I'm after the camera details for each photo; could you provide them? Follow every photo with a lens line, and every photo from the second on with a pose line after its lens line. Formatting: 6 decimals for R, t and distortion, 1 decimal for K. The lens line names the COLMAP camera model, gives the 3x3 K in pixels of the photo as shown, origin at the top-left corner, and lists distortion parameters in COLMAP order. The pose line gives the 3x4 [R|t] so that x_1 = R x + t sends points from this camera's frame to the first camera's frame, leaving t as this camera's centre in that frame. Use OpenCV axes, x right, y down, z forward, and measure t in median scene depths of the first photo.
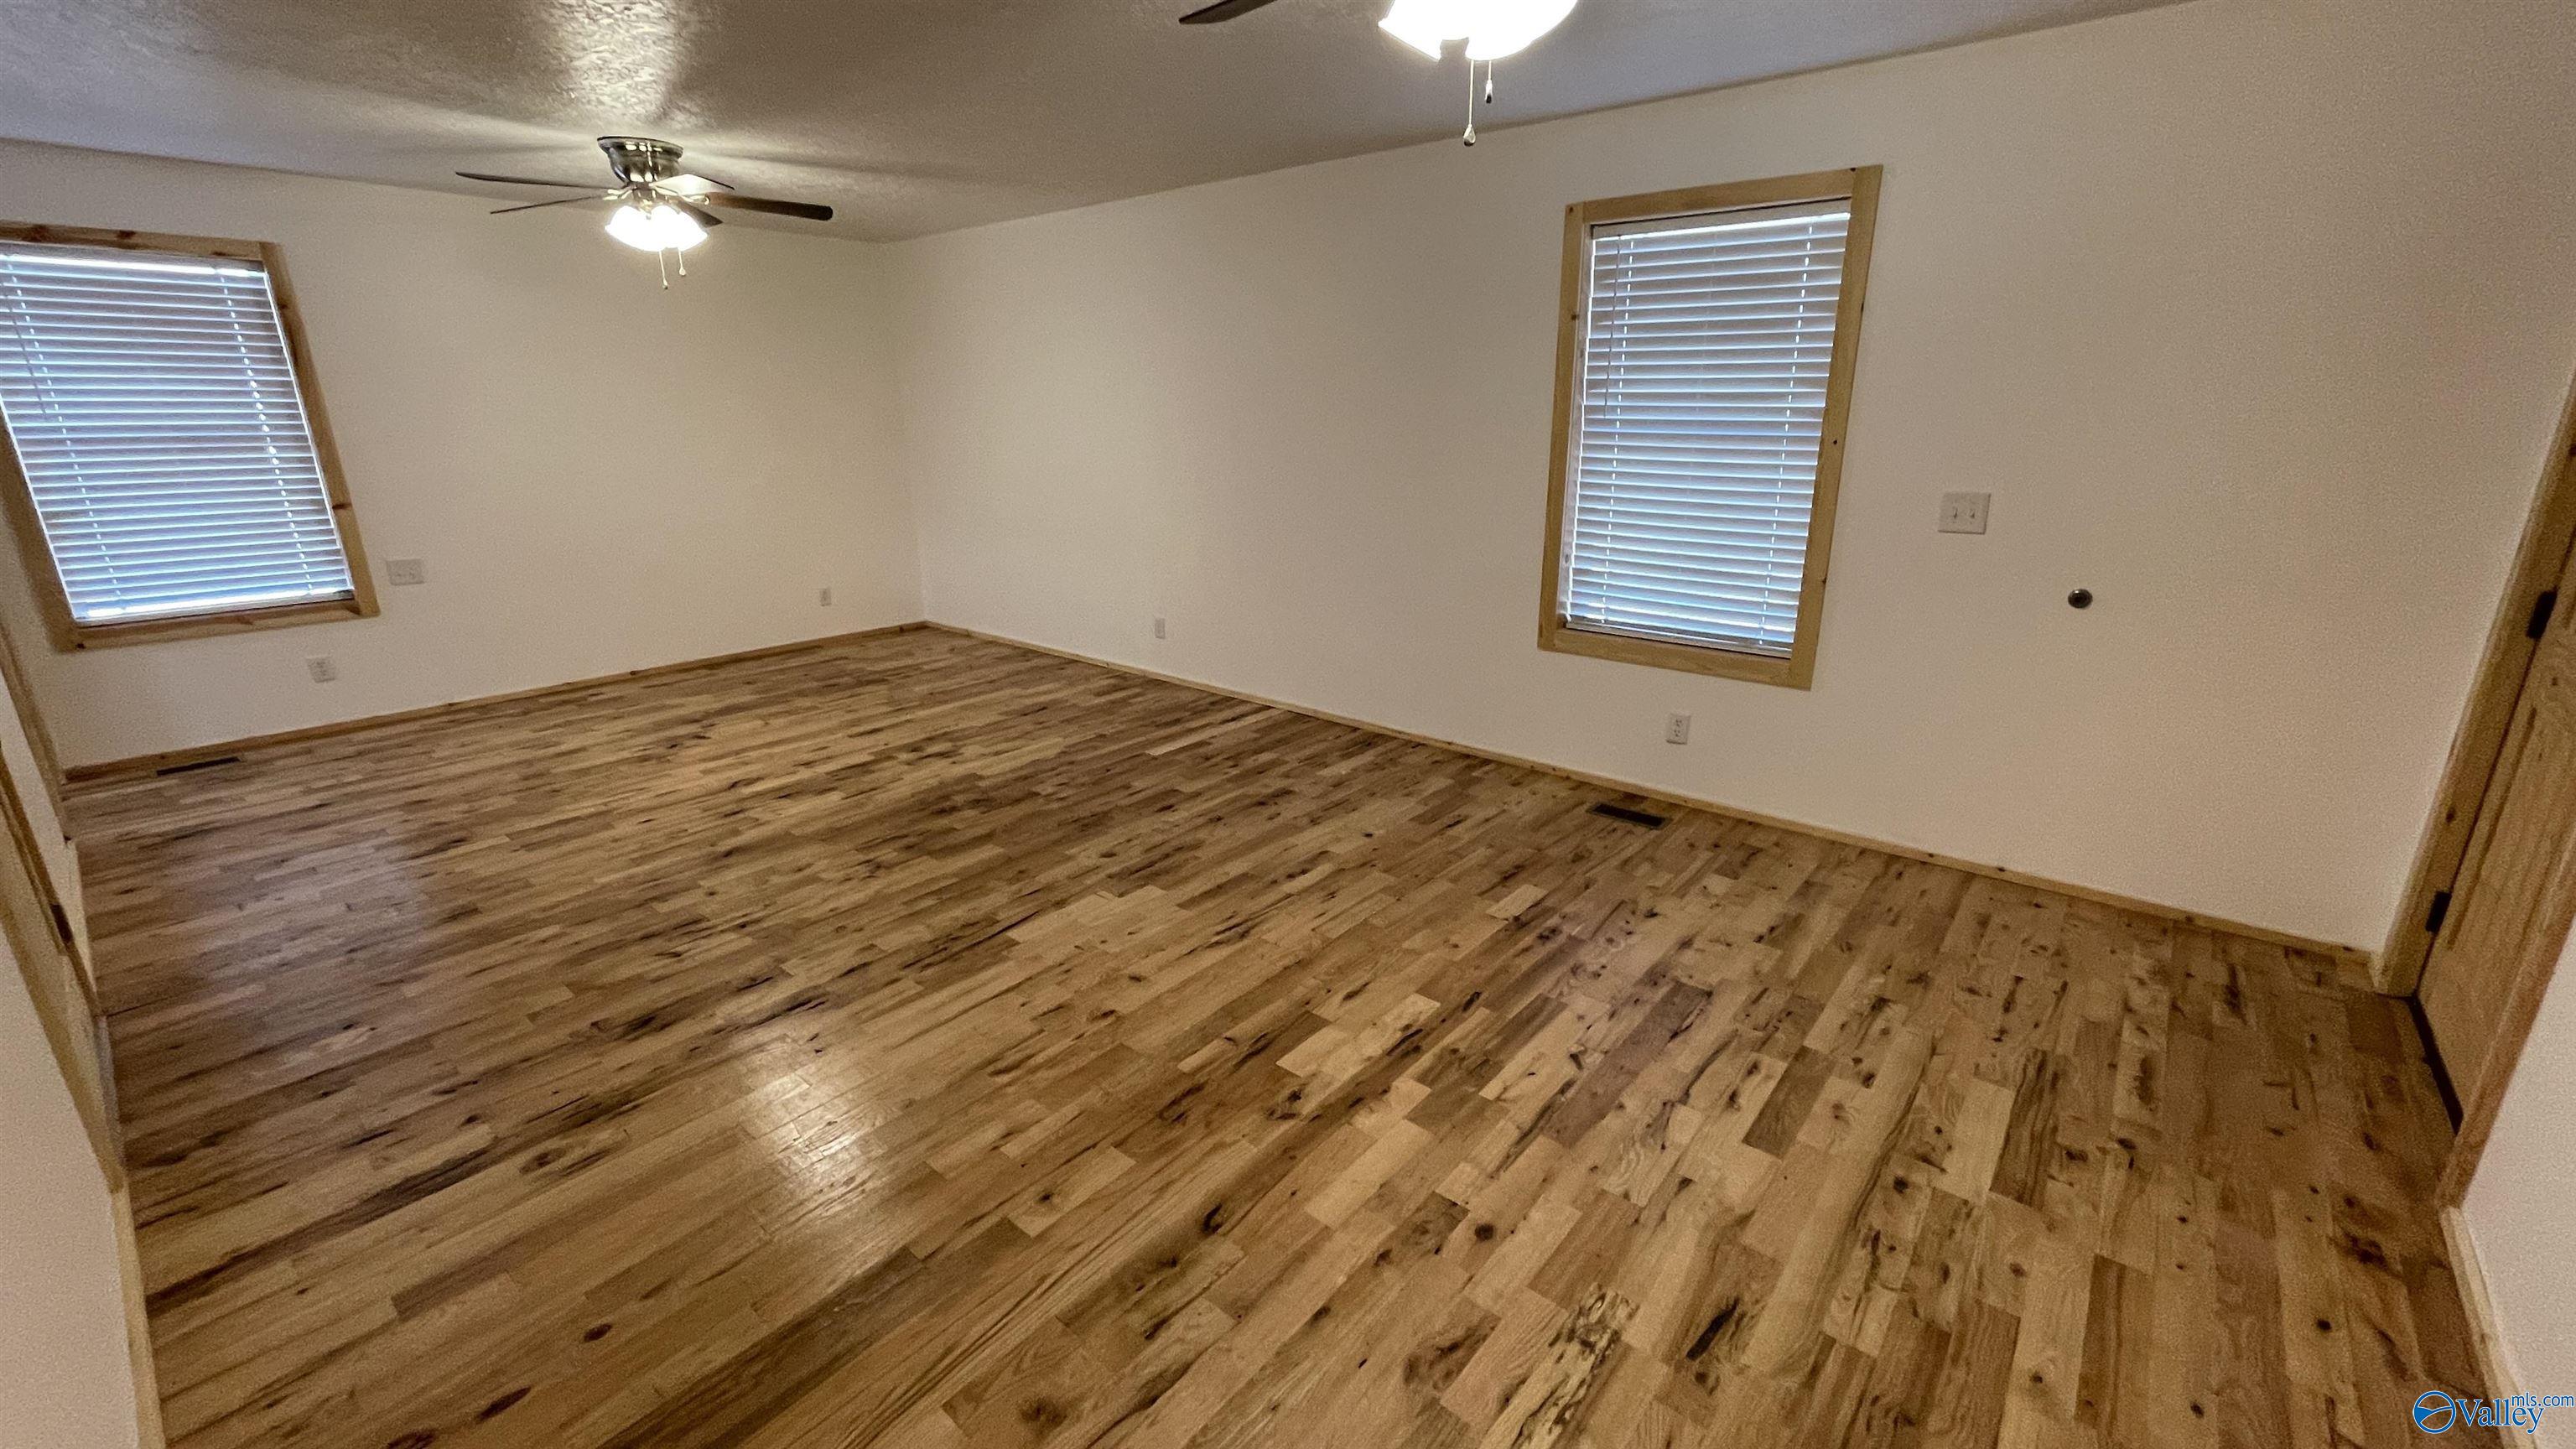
lens RADIAL K [[1039.8, 0, 1291.8], [0, 1039.8, 716.9], [0, 0, 1]] dist [0.001866, -0.001338]
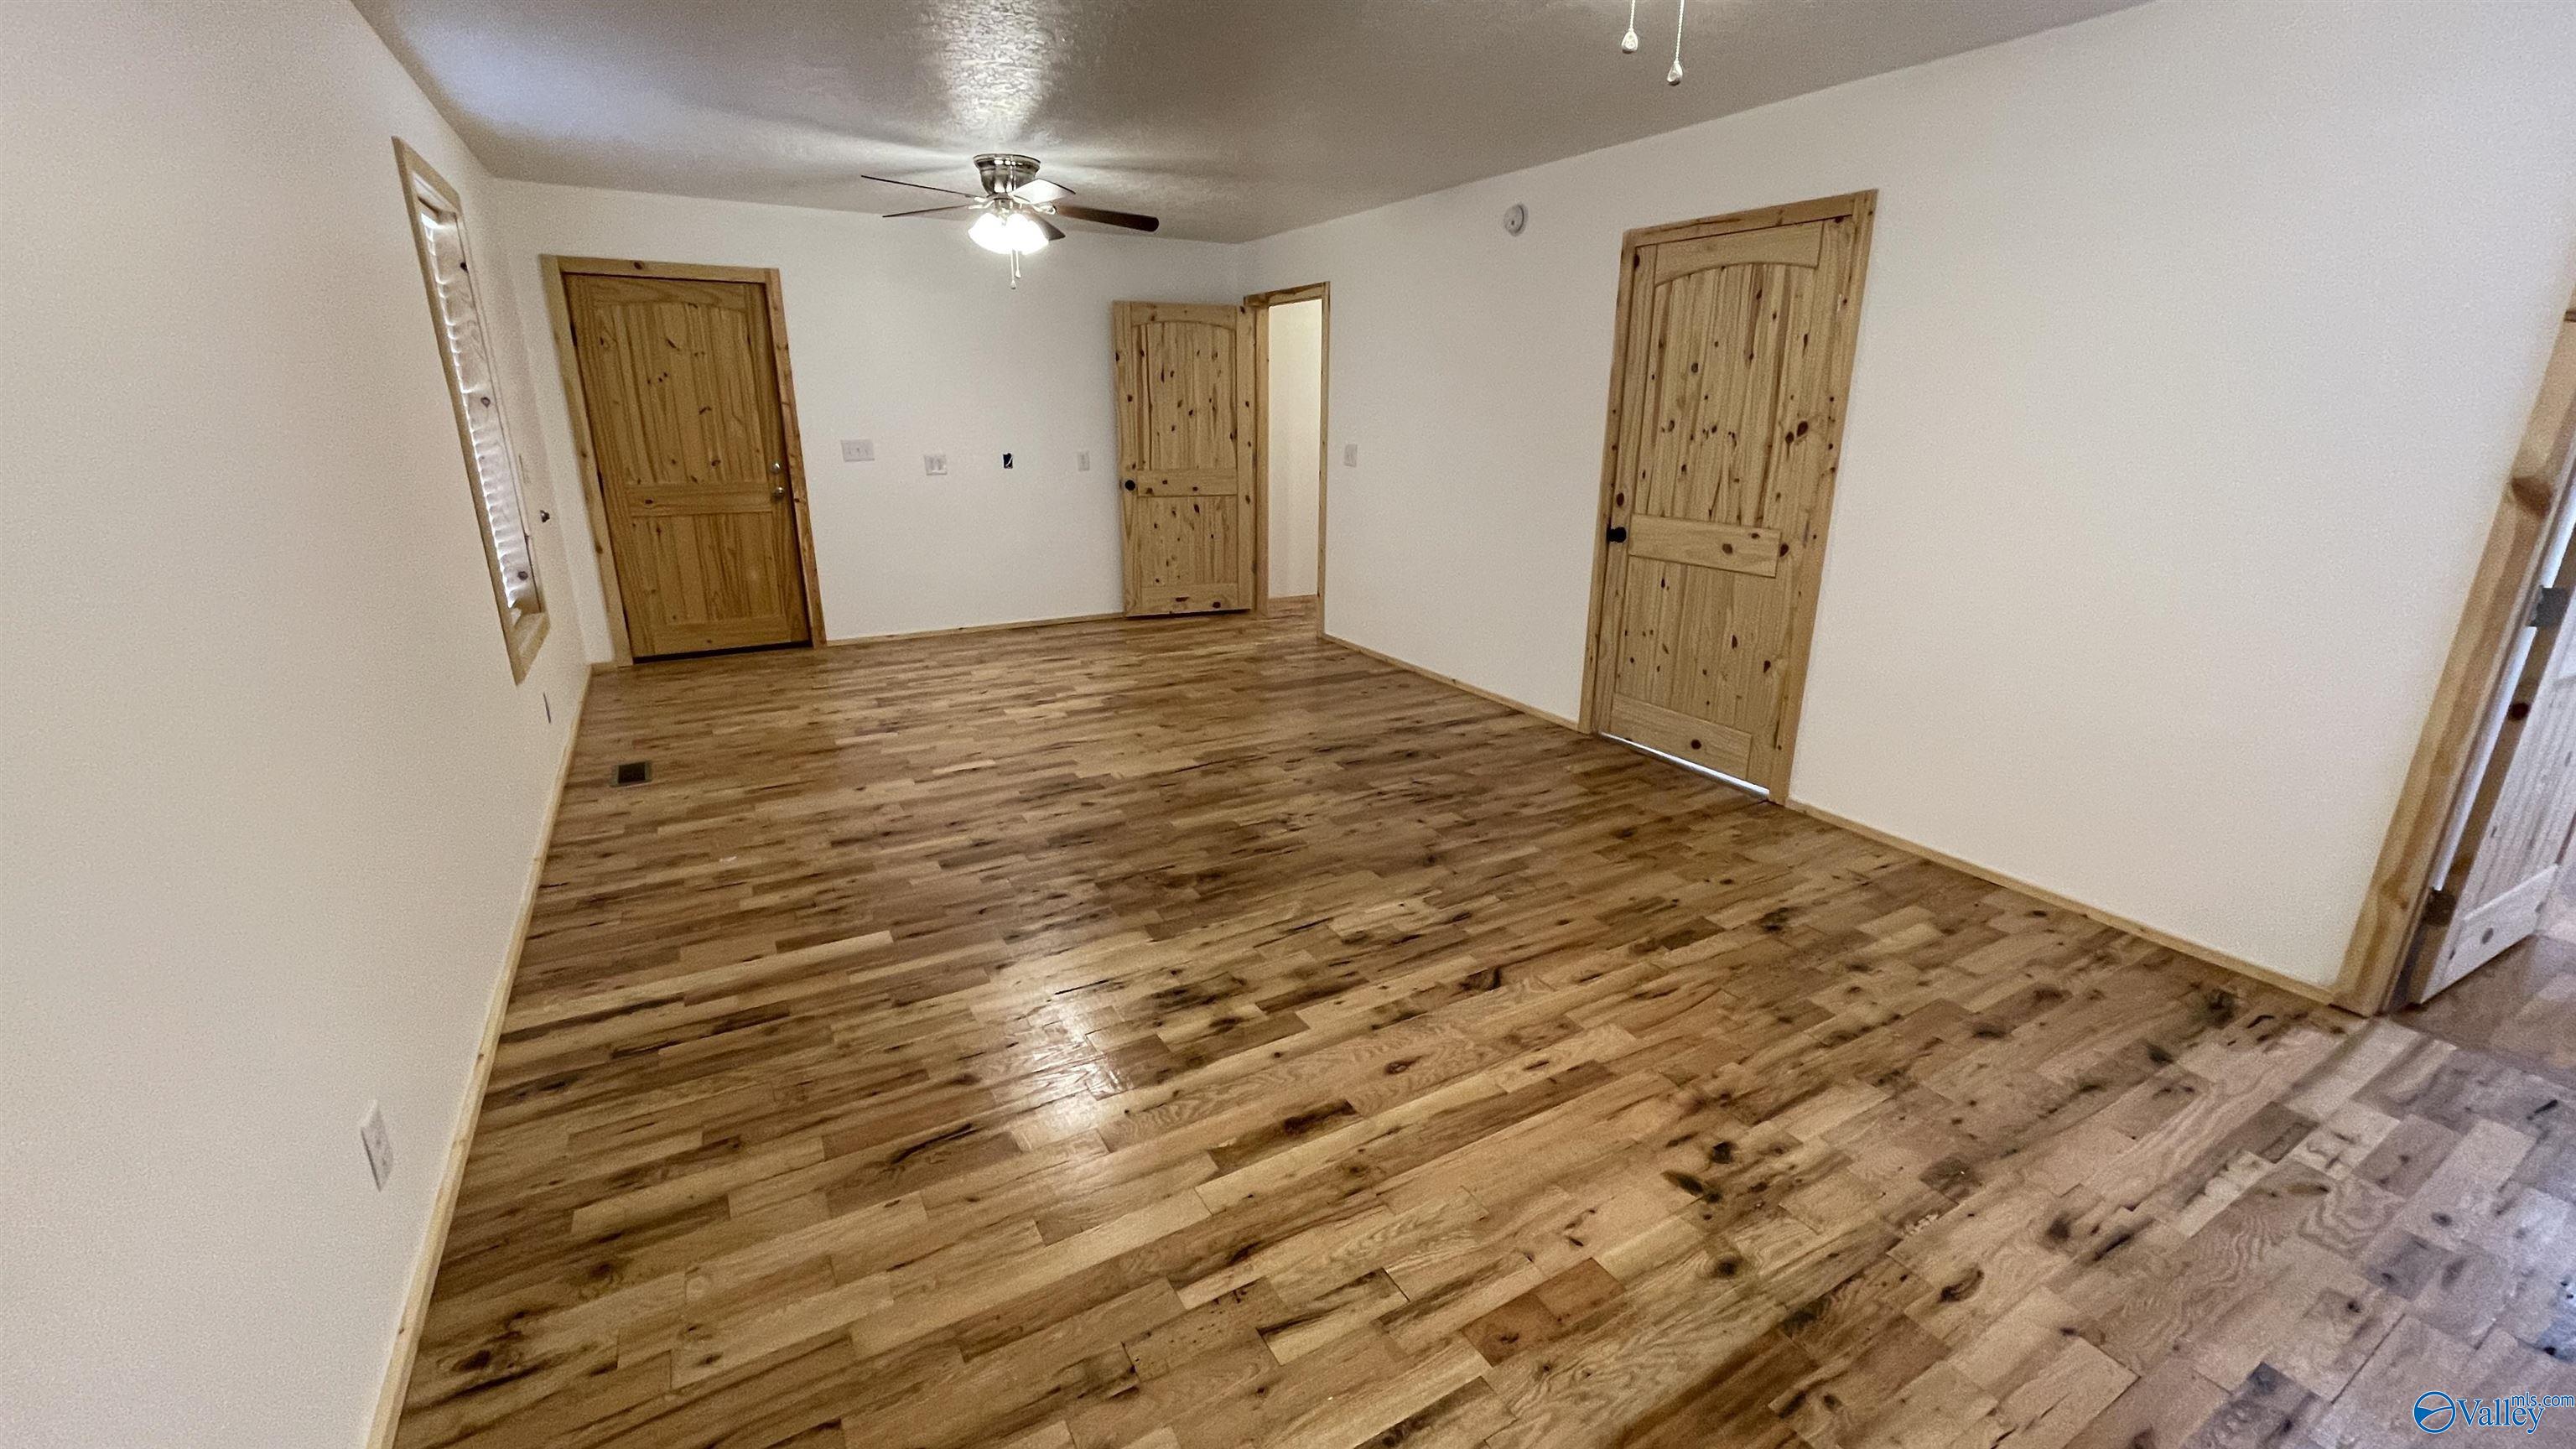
lens RADIAL K [[1039.8, 0, 1287.7], [0, 1039.8, 721.1], [0, 0, 1]] dist [0.001866, -0.001338]
pose [[-0.940180, -0.099995, 0.325674, -0.645679], [0.098440, 0.835438, 0.540696, -0.456525], [-0.326147, 0.540411, -0.775618, 1.548394]]
